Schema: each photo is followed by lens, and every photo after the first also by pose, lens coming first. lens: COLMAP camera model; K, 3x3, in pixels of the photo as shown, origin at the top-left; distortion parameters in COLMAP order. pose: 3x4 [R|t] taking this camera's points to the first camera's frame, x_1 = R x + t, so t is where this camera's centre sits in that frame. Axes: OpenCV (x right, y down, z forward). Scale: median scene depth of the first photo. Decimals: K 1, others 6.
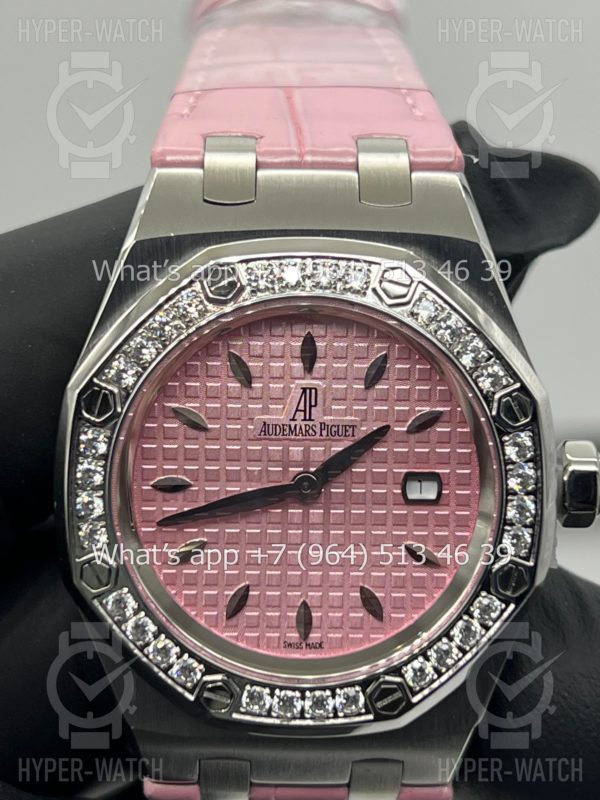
lens RADIAL K [[1817.8, 0, 300.0], [0, 1817.8, 400.0], [0, 0, 1]] dist [0.227244, -0.197302]
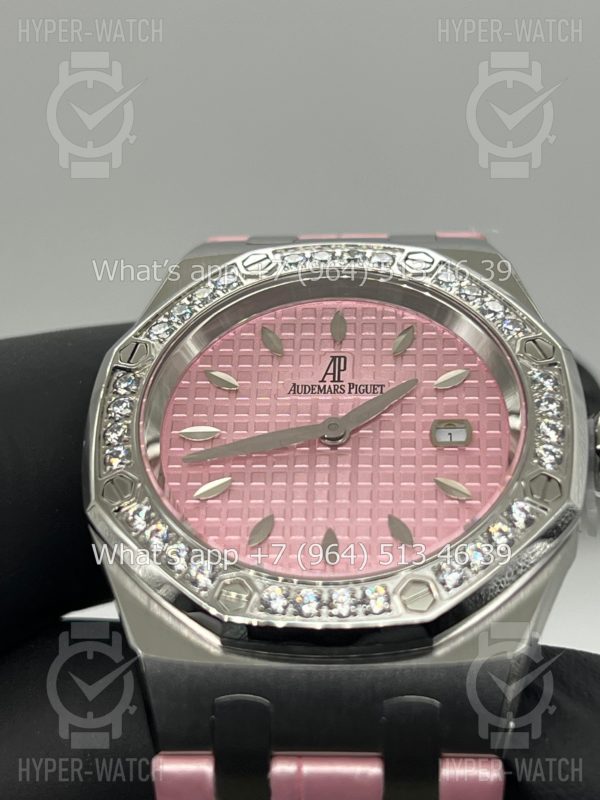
lens RADIAL K [[1874.8, 0, 300.0], [0, 1874.8, 400.0], [0, 0, 1]] dist [0.296519, -0.152028]
pose [[0.997471, -0.023954, -0.066910, 0.053879], [-0.029042, 0.721896, -0.691392, 0.746534], [0.064864, 0.691587, 0.719375, 0.249595]]
